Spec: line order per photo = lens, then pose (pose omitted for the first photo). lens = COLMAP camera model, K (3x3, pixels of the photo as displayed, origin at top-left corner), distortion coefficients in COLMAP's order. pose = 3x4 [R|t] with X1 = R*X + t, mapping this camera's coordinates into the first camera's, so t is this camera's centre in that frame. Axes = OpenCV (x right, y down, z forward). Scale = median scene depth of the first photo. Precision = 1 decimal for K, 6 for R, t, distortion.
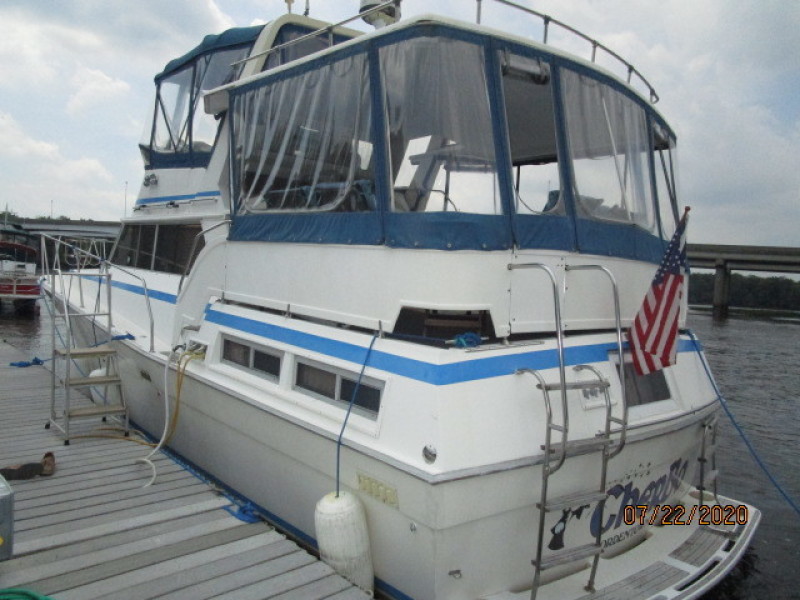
lens RADIAL K [[580.9, 0, 401.7], [0, 580.9, 302.6], [0, 0, 1]] dist [-0.006934, -0.006677]
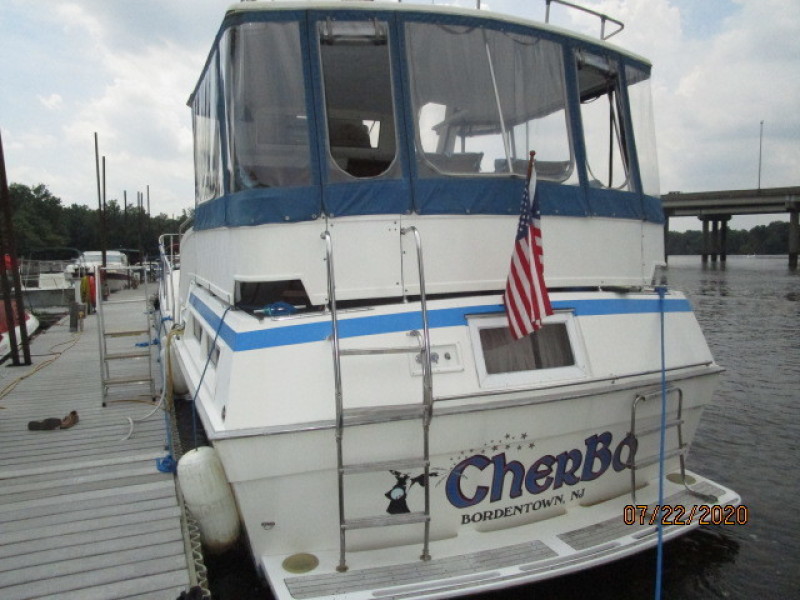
lens RADIAL K [[589.0, 0, 402.1], [0, 589.0, 299.8], [0, 0, 1]] dist [-0.015757, -0.009567]
pose [[0.939834, -0.043062, -0.338906, 0.624659], [0.054625, 0.998203, 0.024650, 0.031192], [0.337235, -0.041679, 0.940497, 0.065809]]
